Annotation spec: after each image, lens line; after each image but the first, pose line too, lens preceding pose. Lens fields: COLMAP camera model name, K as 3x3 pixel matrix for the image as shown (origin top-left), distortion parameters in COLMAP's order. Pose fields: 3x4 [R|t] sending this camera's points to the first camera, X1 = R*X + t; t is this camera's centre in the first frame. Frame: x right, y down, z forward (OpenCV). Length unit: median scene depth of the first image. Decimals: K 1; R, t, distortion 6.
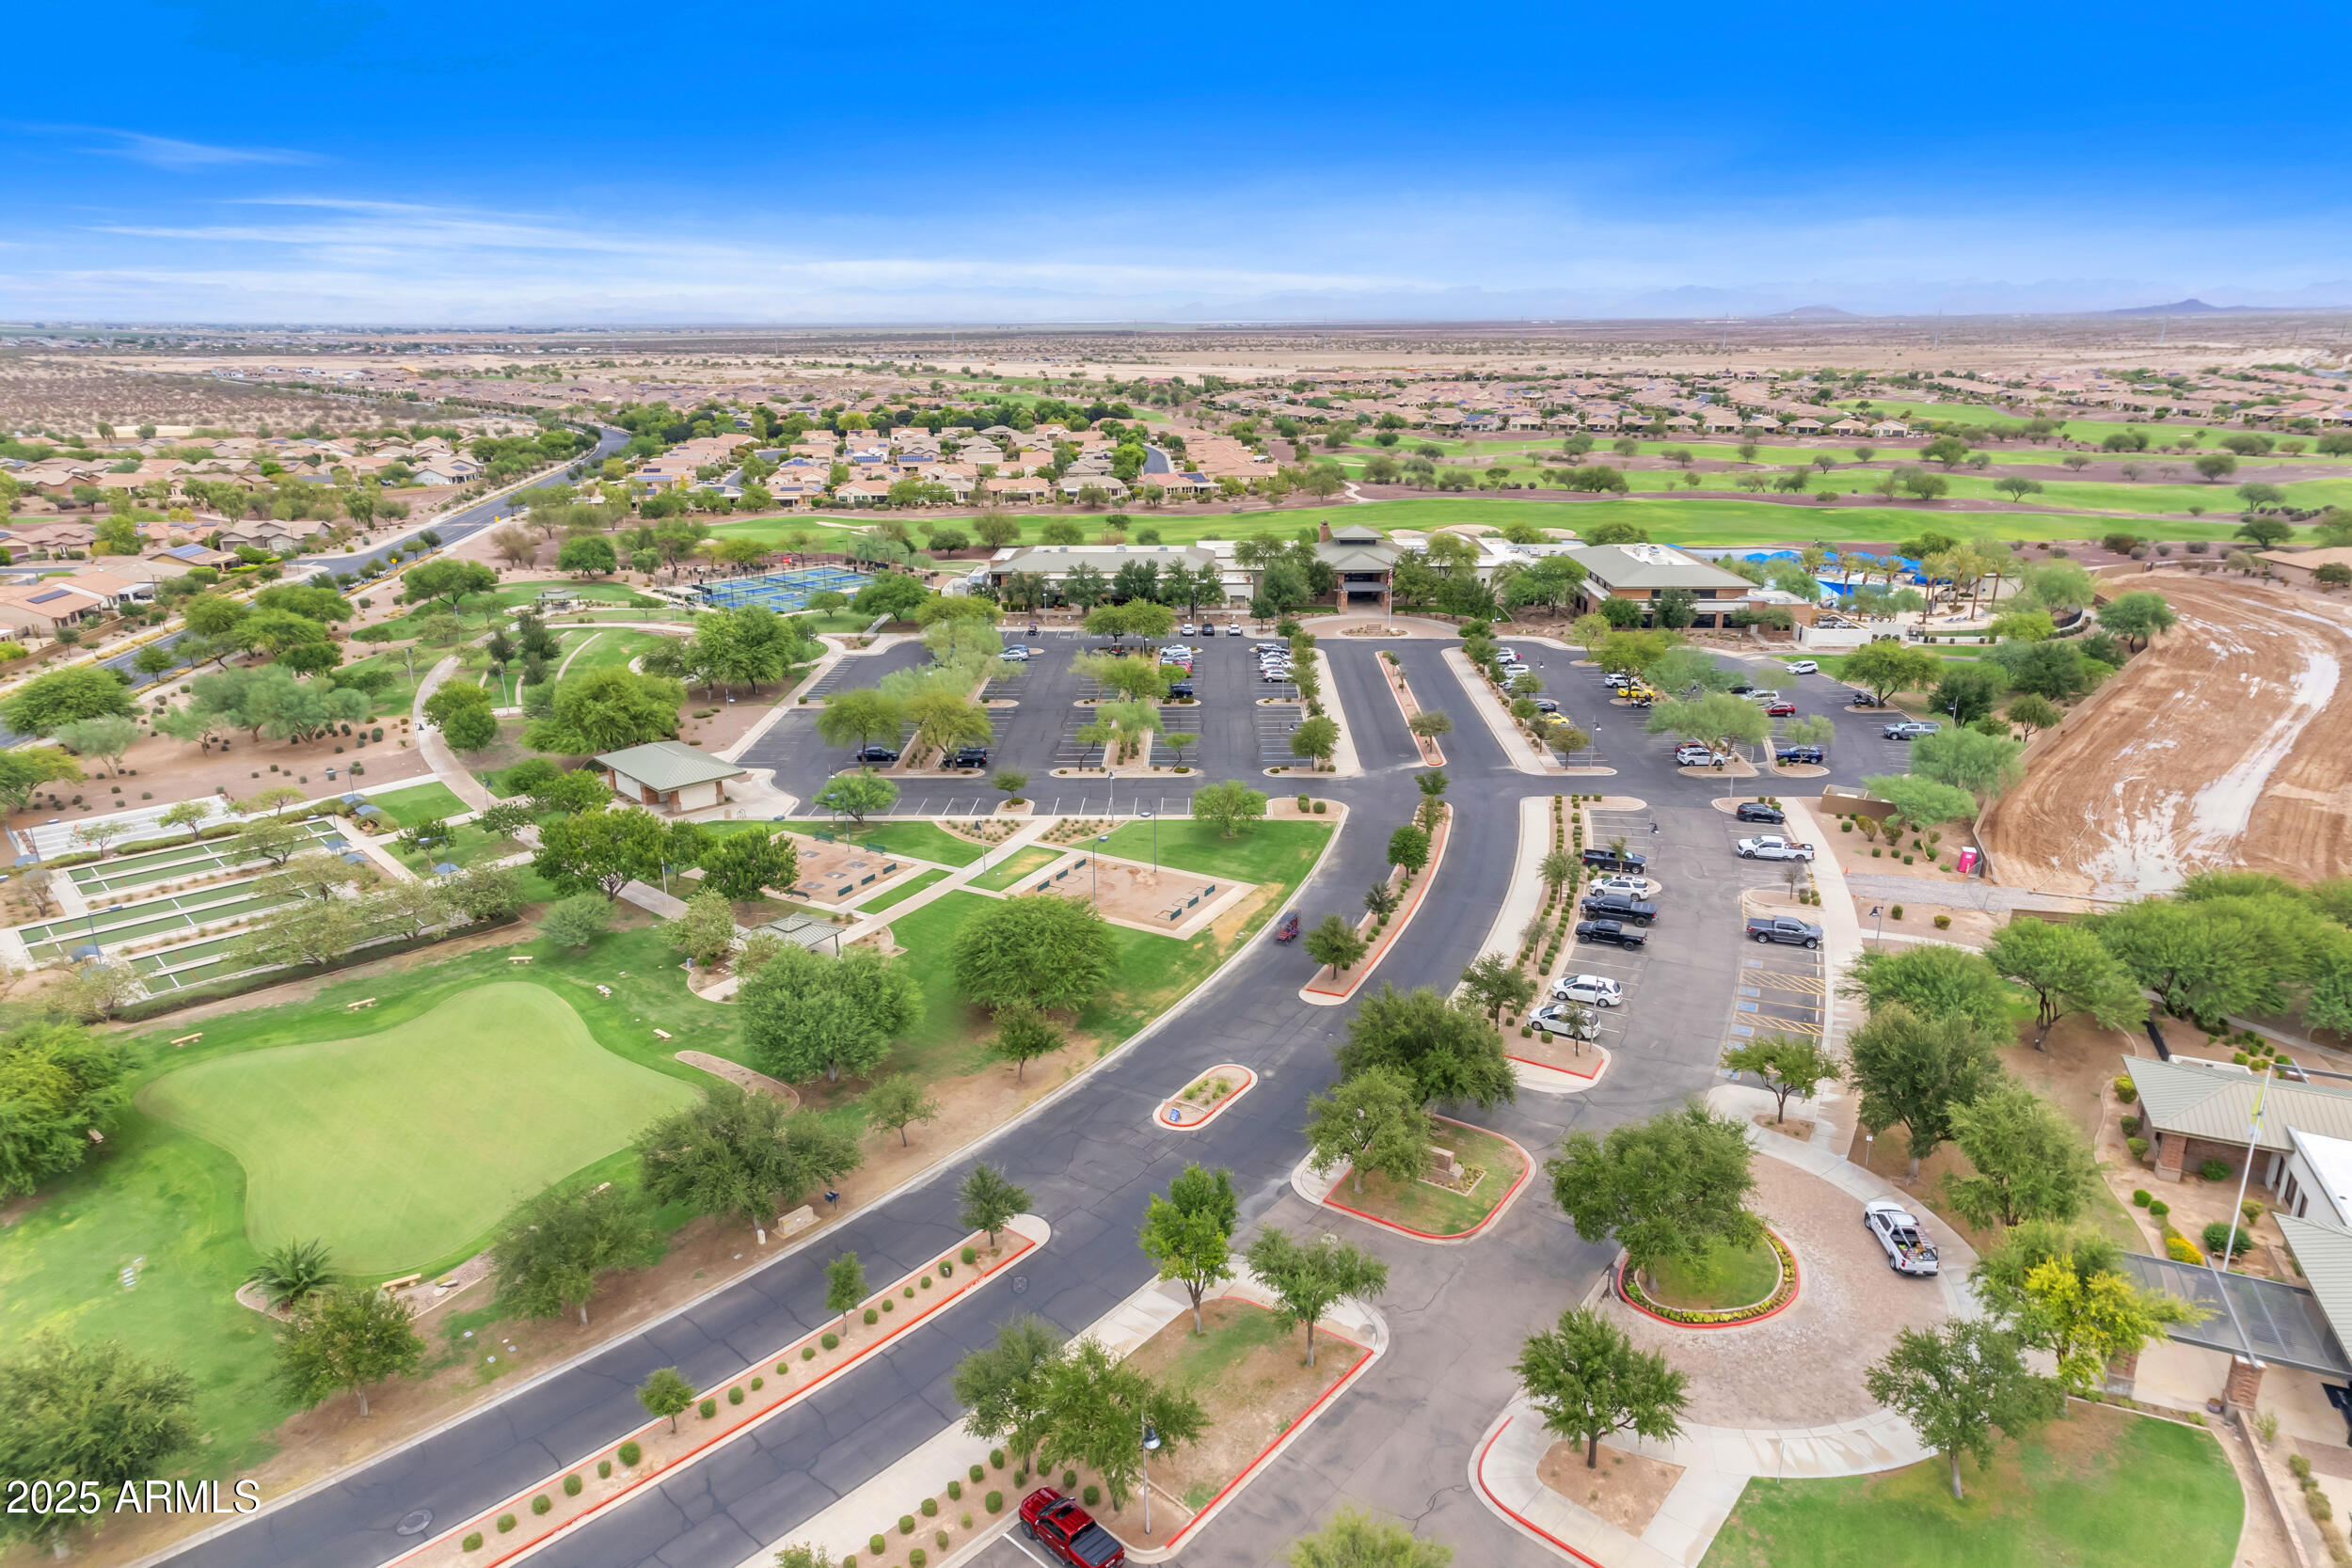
lens RADIAL K [[1478.0, 0, 1176.0], [0, 1478.0, 784.0], [0, 0, 1]] dist [0.014152, 0.034130]
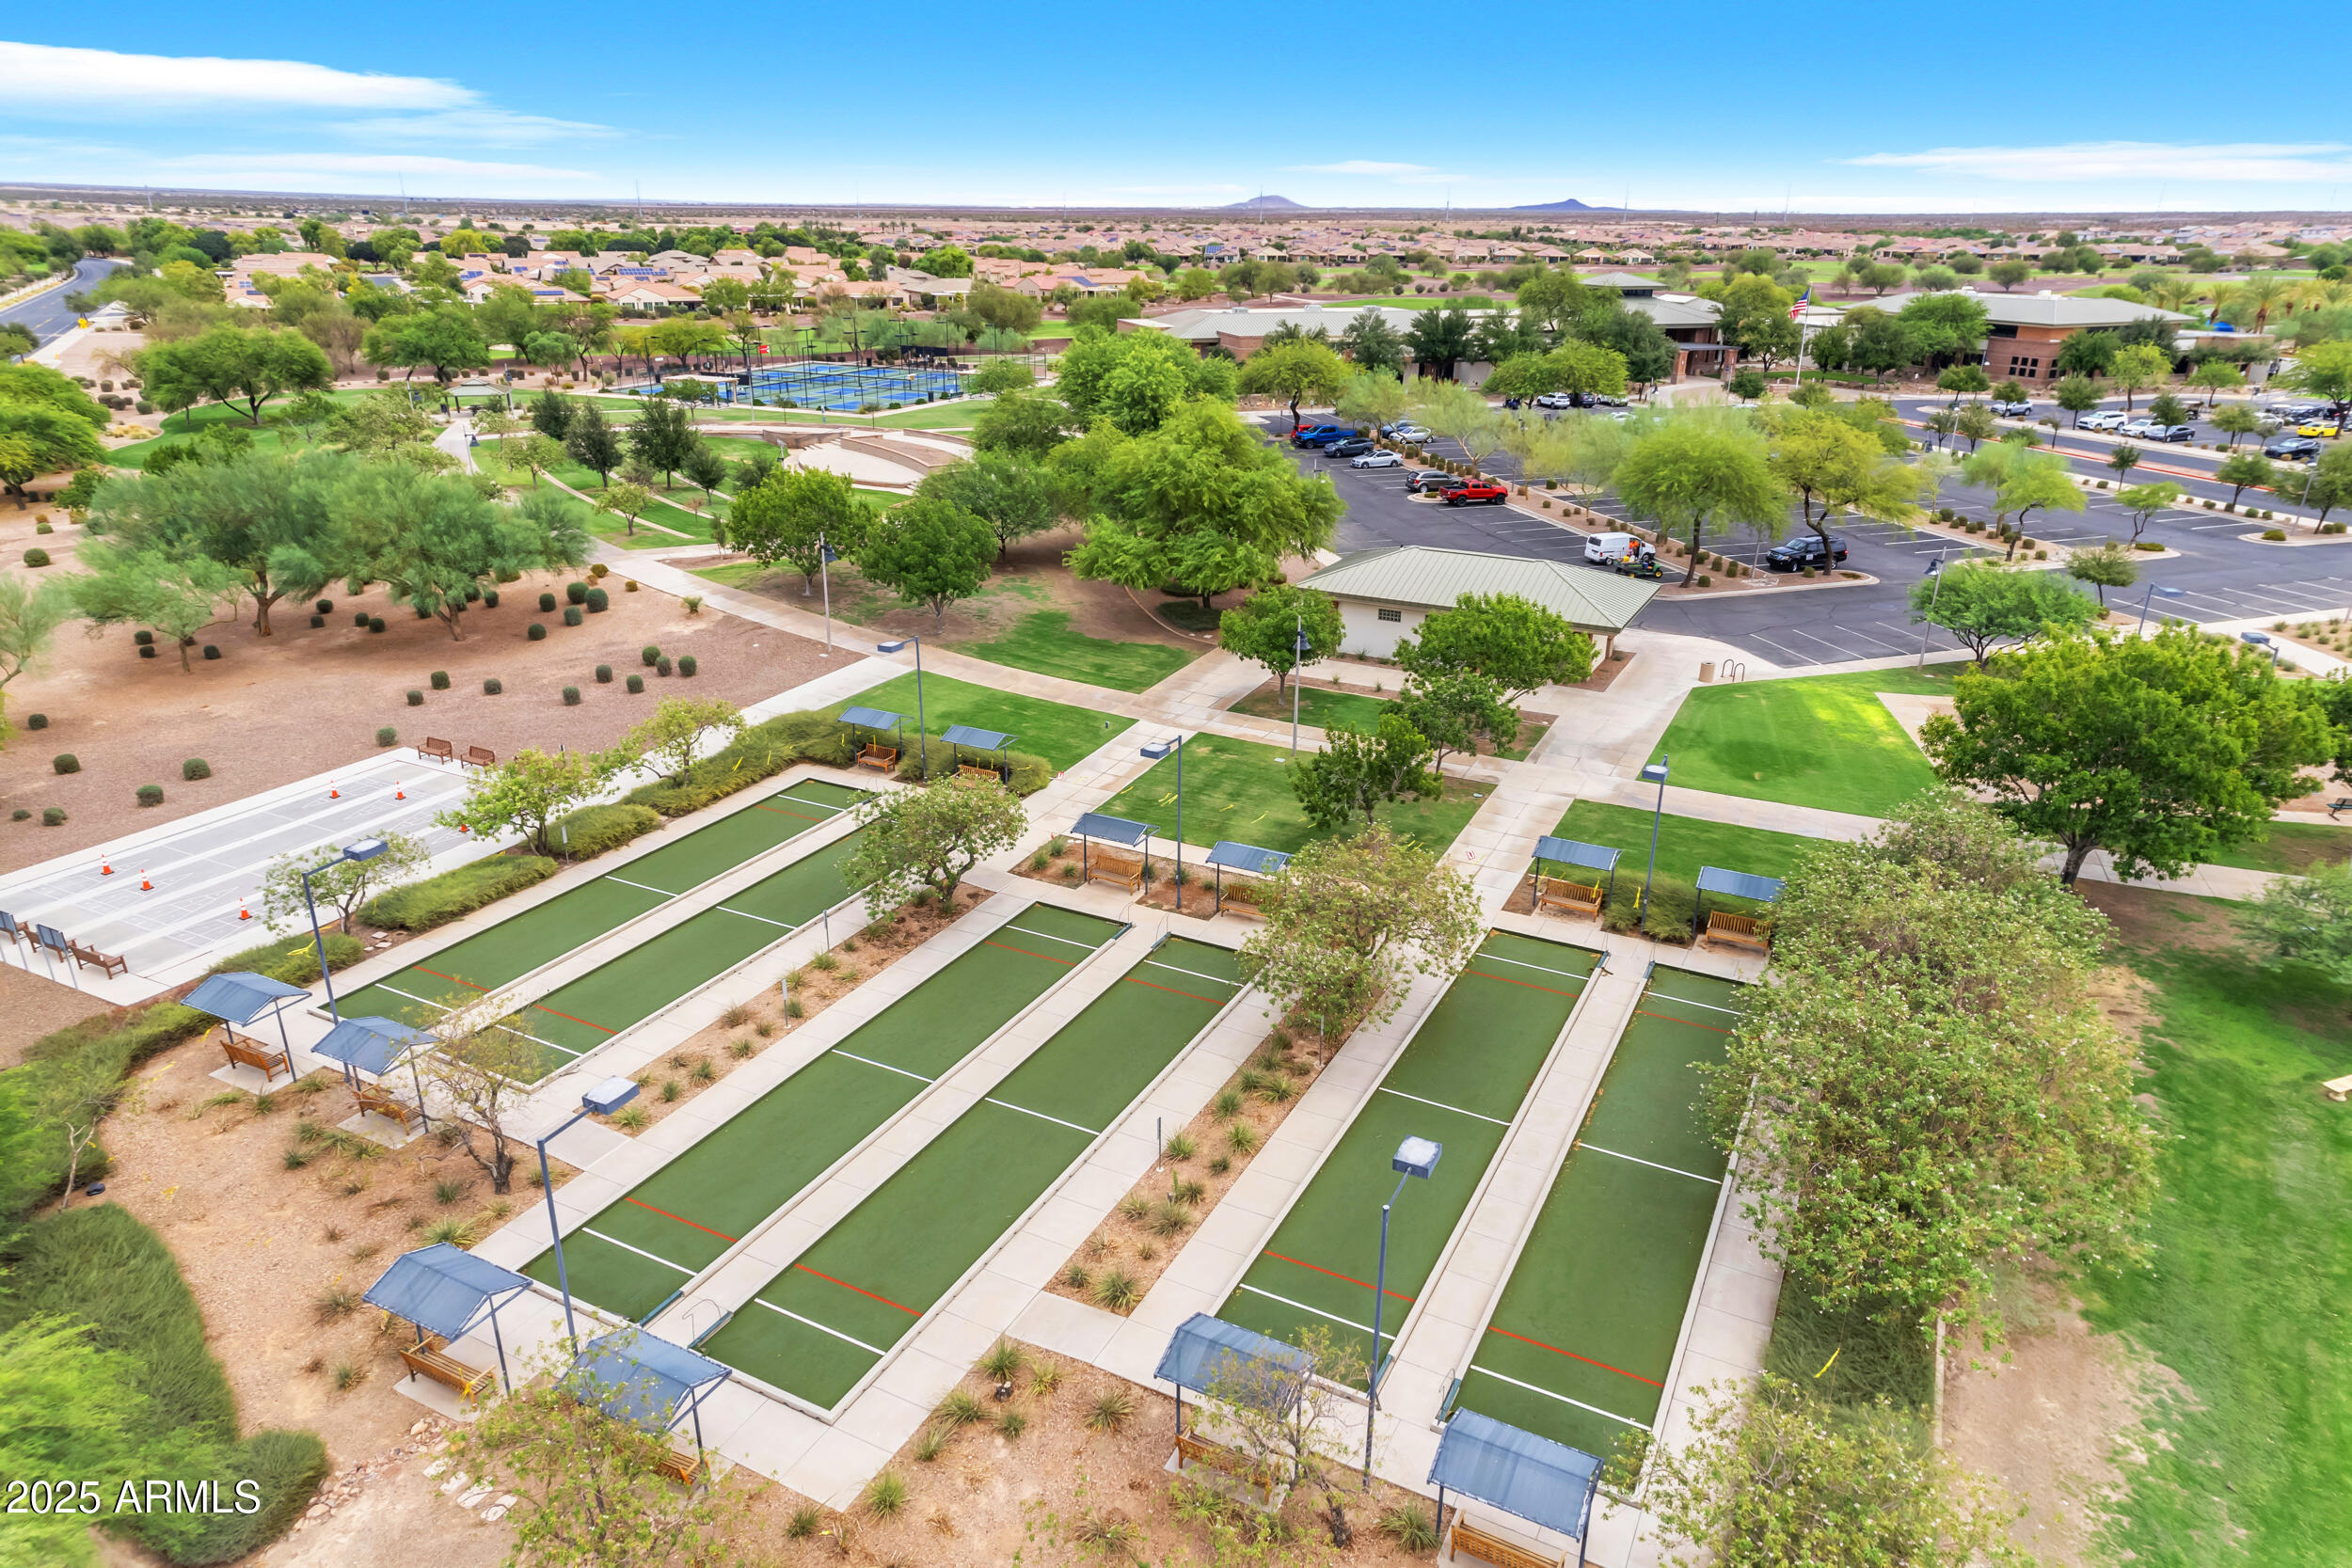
lens RADIAL K [[1478.0, 0, 1176.0], [0, 1478.0, 784.0], [0, 0, 1]] dist [0.014152, 0.034130]
pose [[0.942526, -0.111123, 0.315115, -0.233357], [0.089311, 0.992549, 0.082883, 0.000497], [-0.321977, -0.049976, 0.945428, 0.230405]]
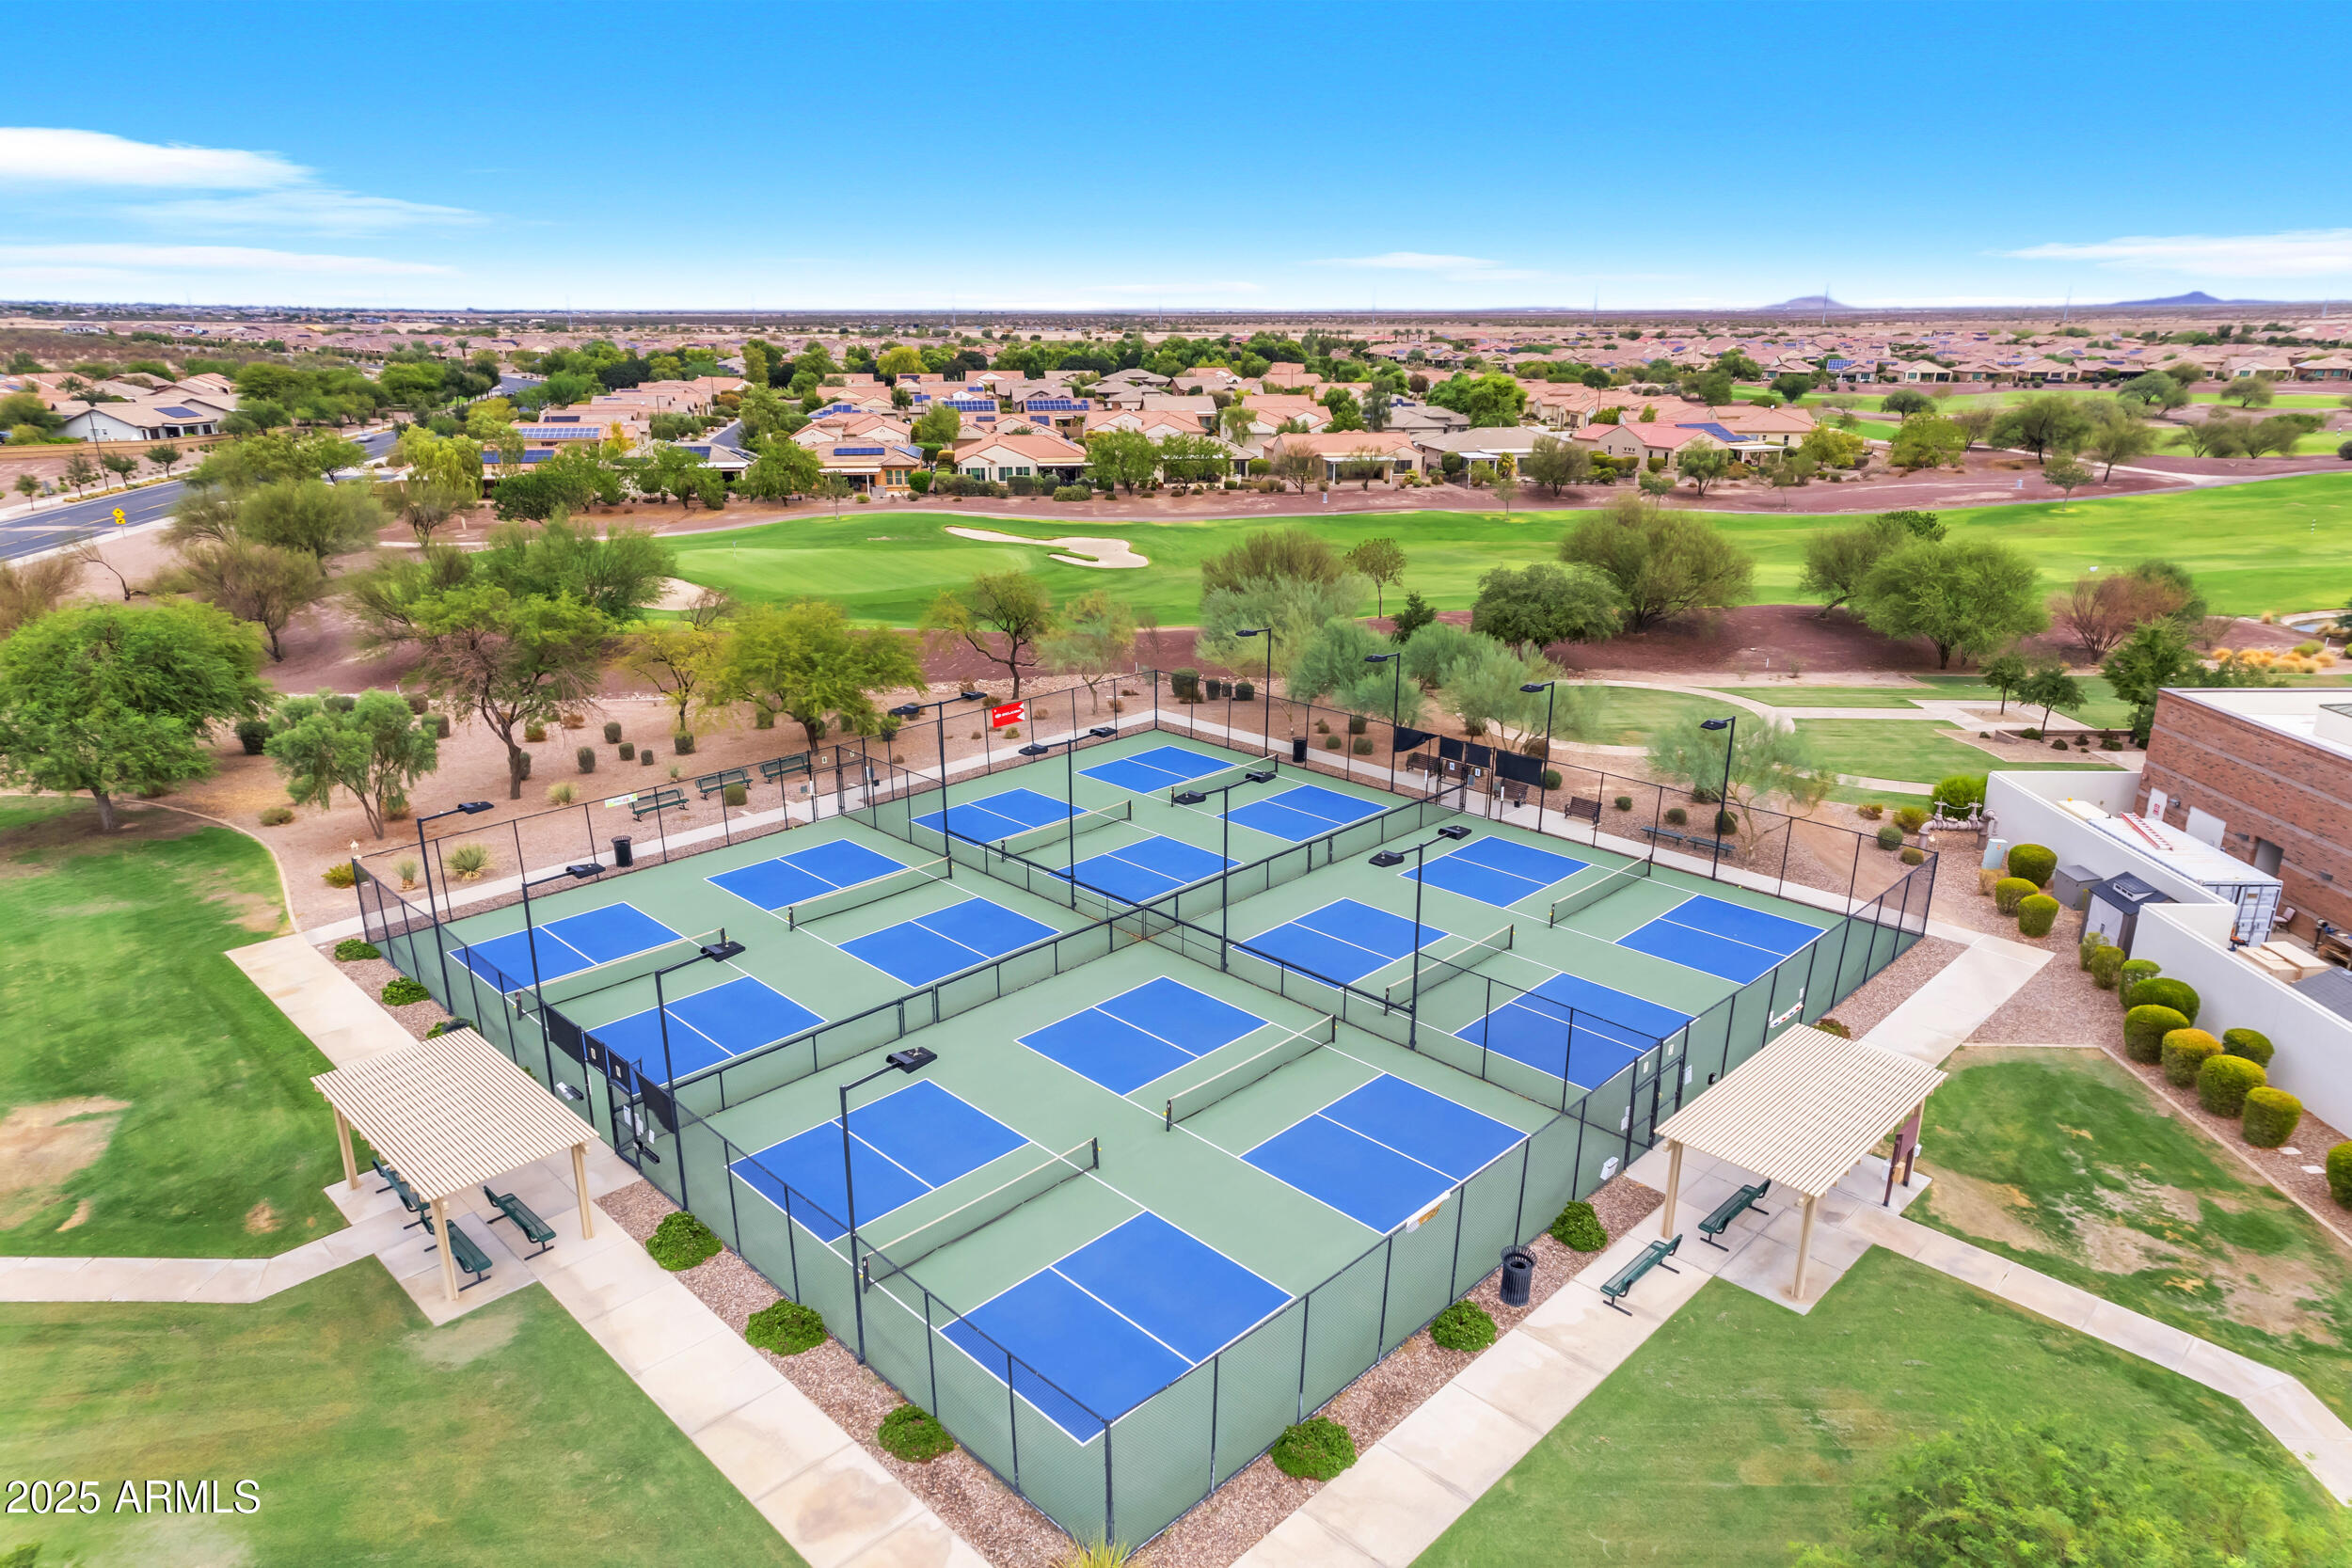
lens RADIAL K [[1478.0, 0, 1176.0], [0, 1478.0, 784.0], [0, 0, 1]] dist [0.014152, 0.034130]
pose [[0.999866, 0.000037, 0.016399, -0.175828], [-0.000146, 0.999978, 0.006632, -0.104533], [-0.016399, -0.006634, 0.999844, 0.565395]]
